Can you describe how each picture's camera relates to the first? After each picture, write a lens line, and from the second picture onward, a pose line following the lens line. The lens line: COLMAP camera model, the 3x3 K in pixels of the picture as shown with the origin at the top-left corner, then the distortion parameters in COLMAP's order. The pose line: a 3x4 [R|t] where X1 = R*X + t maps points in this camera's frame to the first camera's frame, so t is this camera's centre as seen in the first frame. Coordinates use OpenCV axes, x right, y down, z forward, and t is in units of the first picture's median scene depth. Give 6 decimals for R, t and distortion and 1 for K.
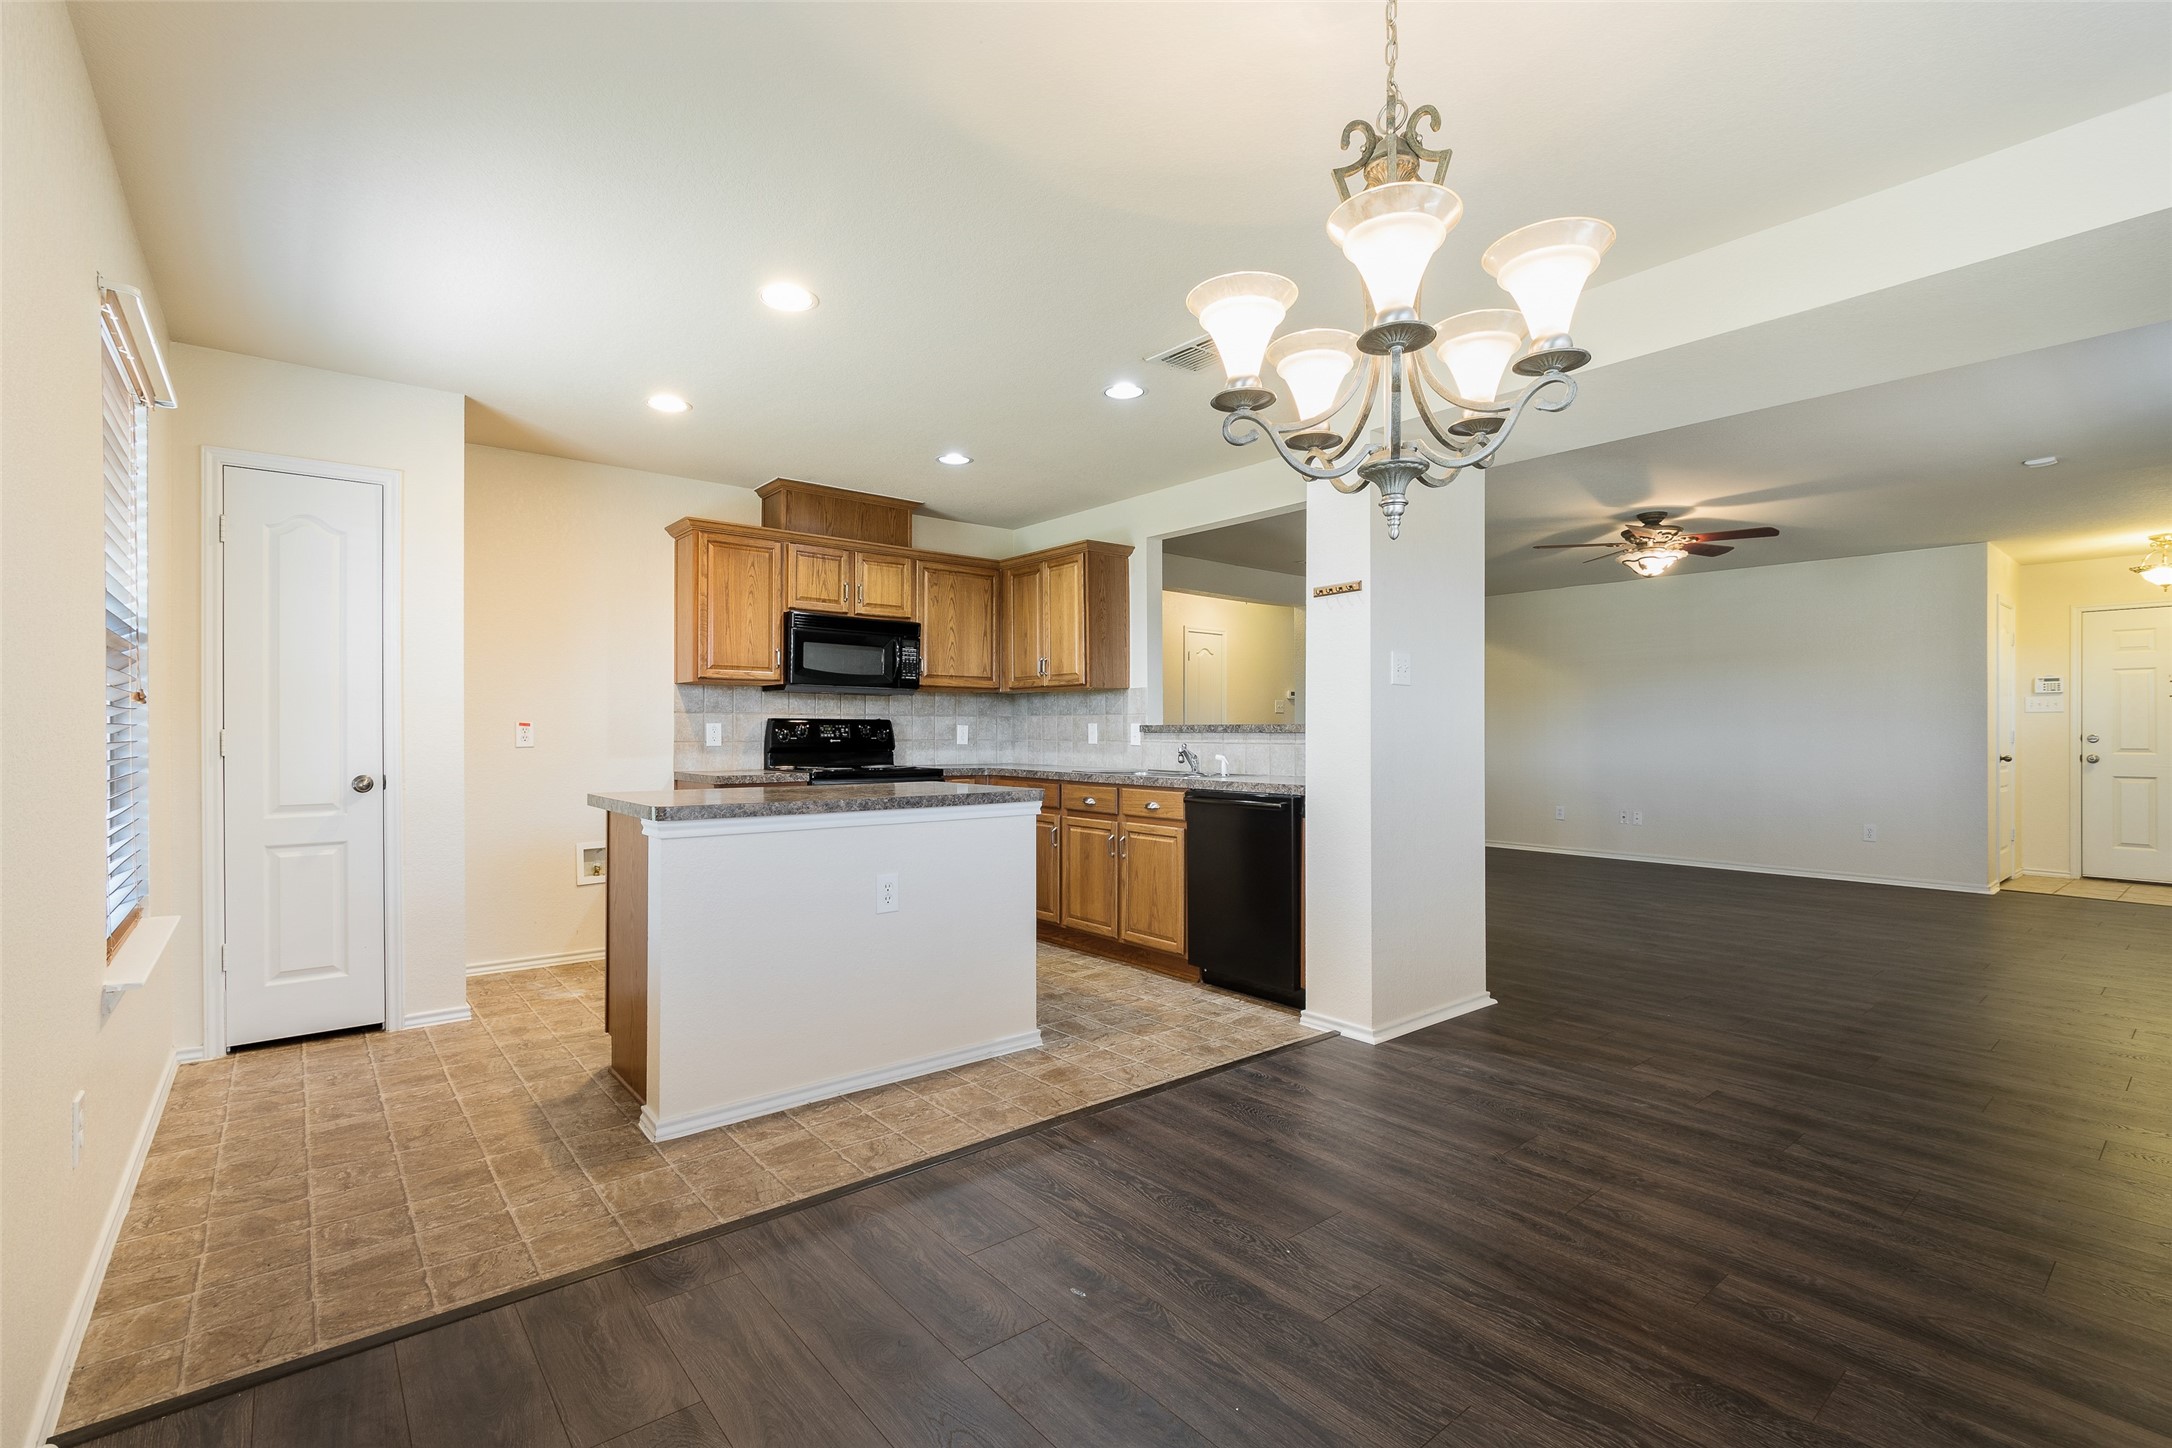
lens RADIAL K [[975.7, 0, 1089.8], [0, 975.7, 731.6], [0, 0, 1]] dist [-0.001858, -0.000216]
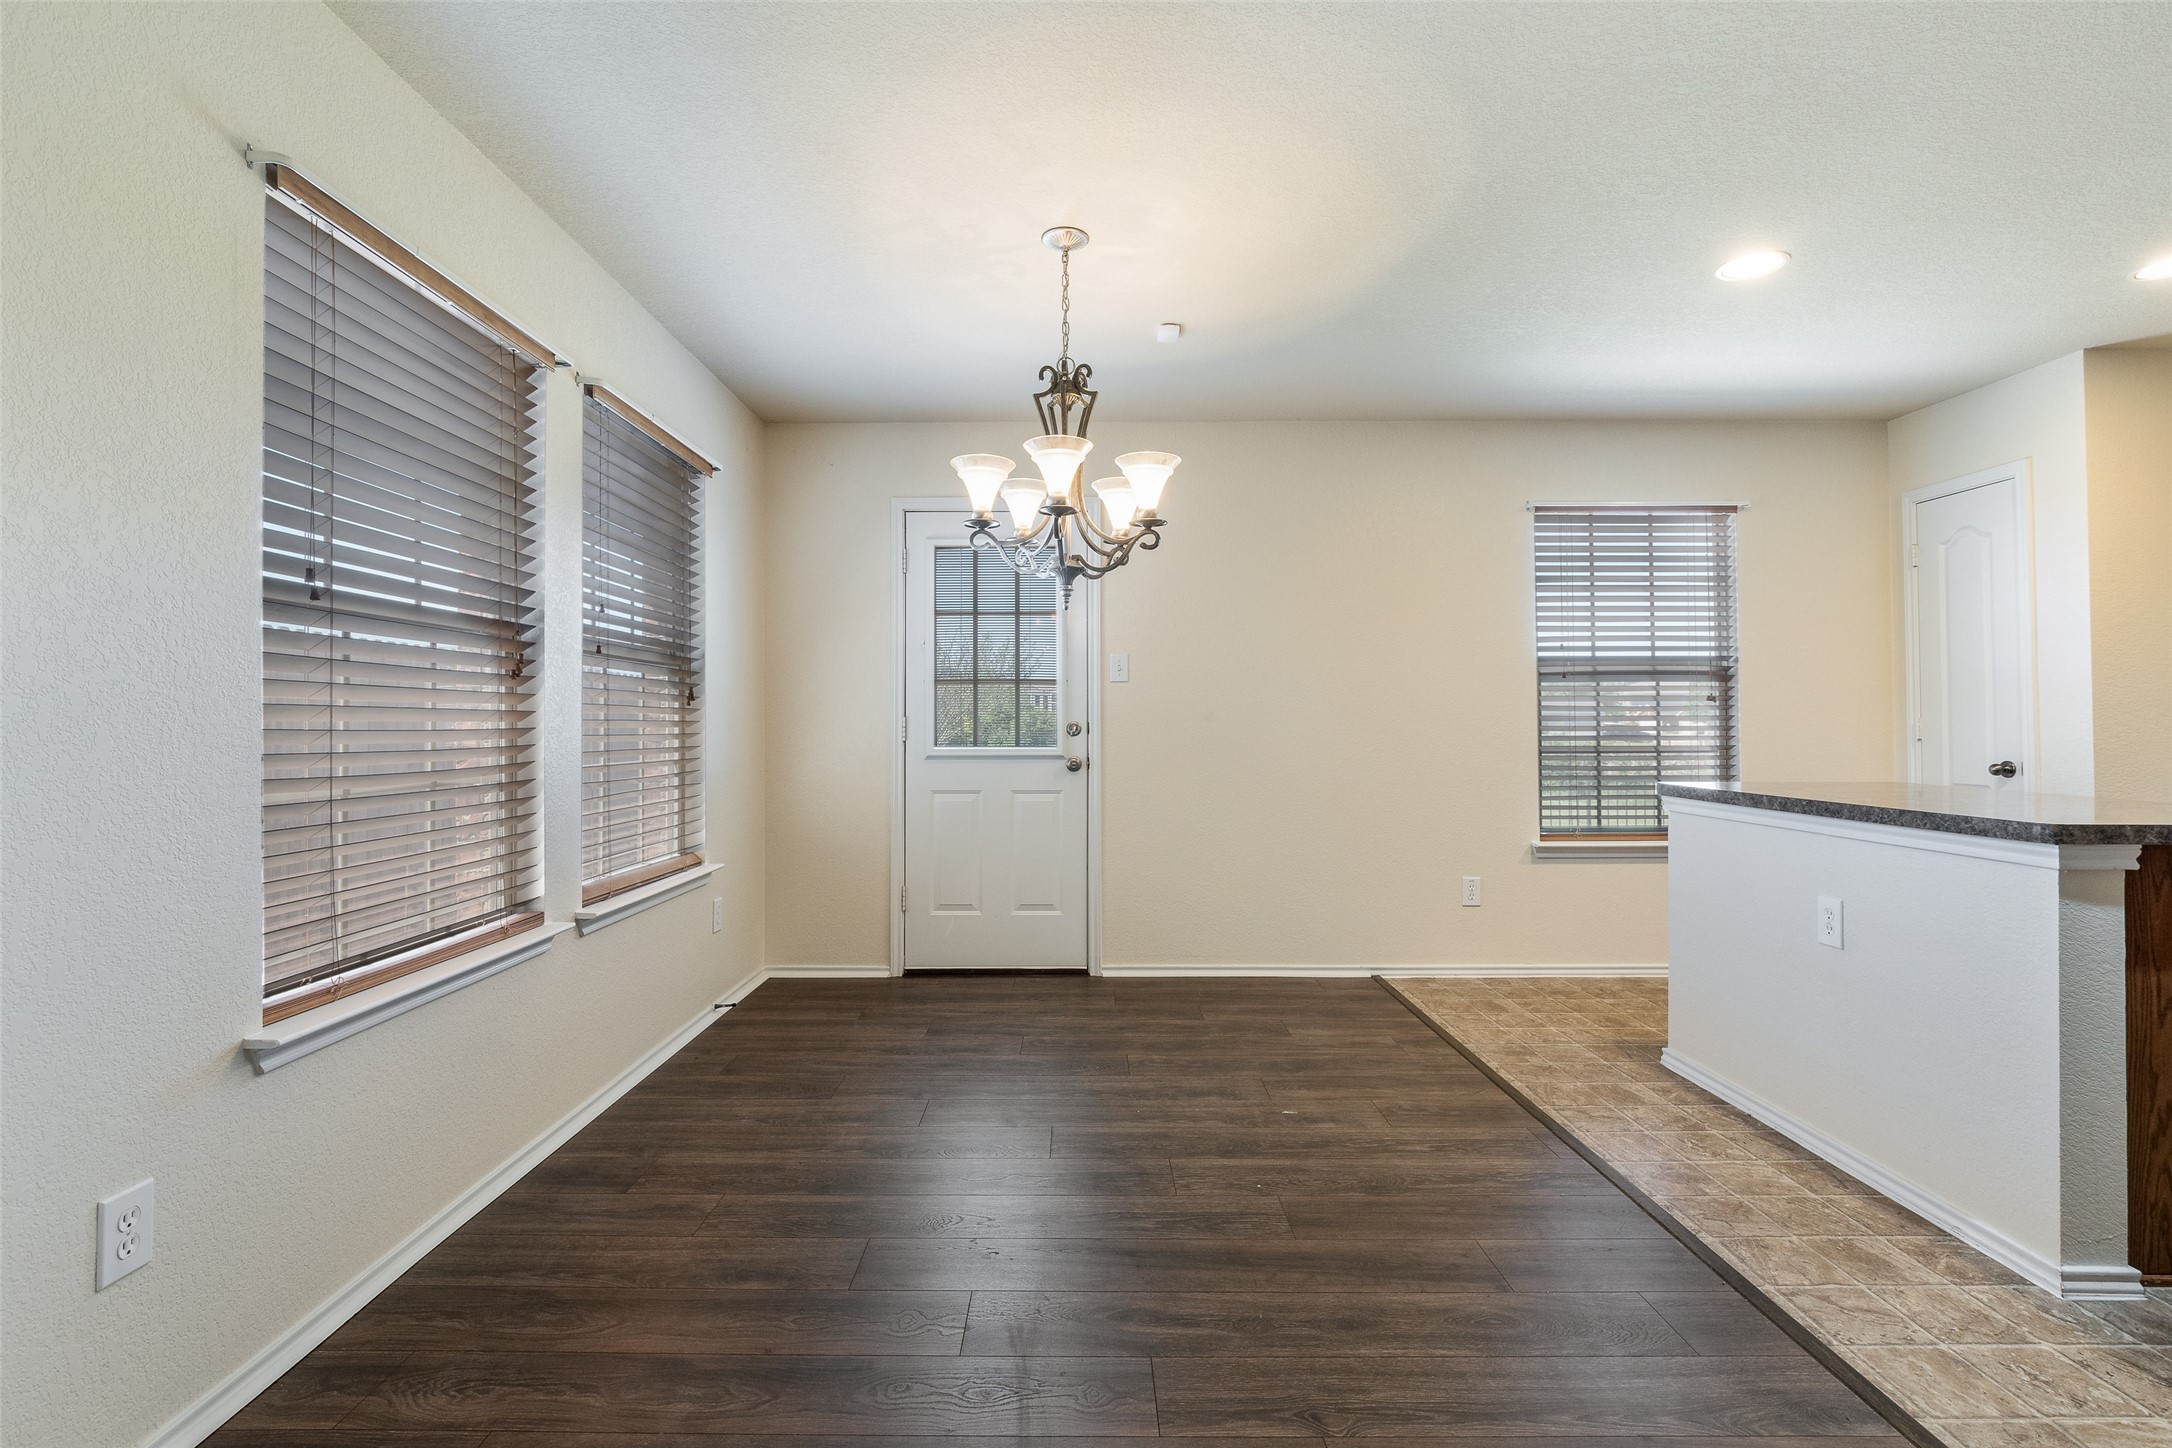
lens RADIAL K [[1001.8, 0, 1086.0], [0, 1001.8, 714.4], [0, 0, 1]] dist [-0.006253, -0.000733]
pose [[-0.633479, -0.006465, -0.773733, 0.494401], [-0.000892, 0.999971, -0.007625, 0.002333], [0.773759, -0.004140, -0.633466, 0.640827]]
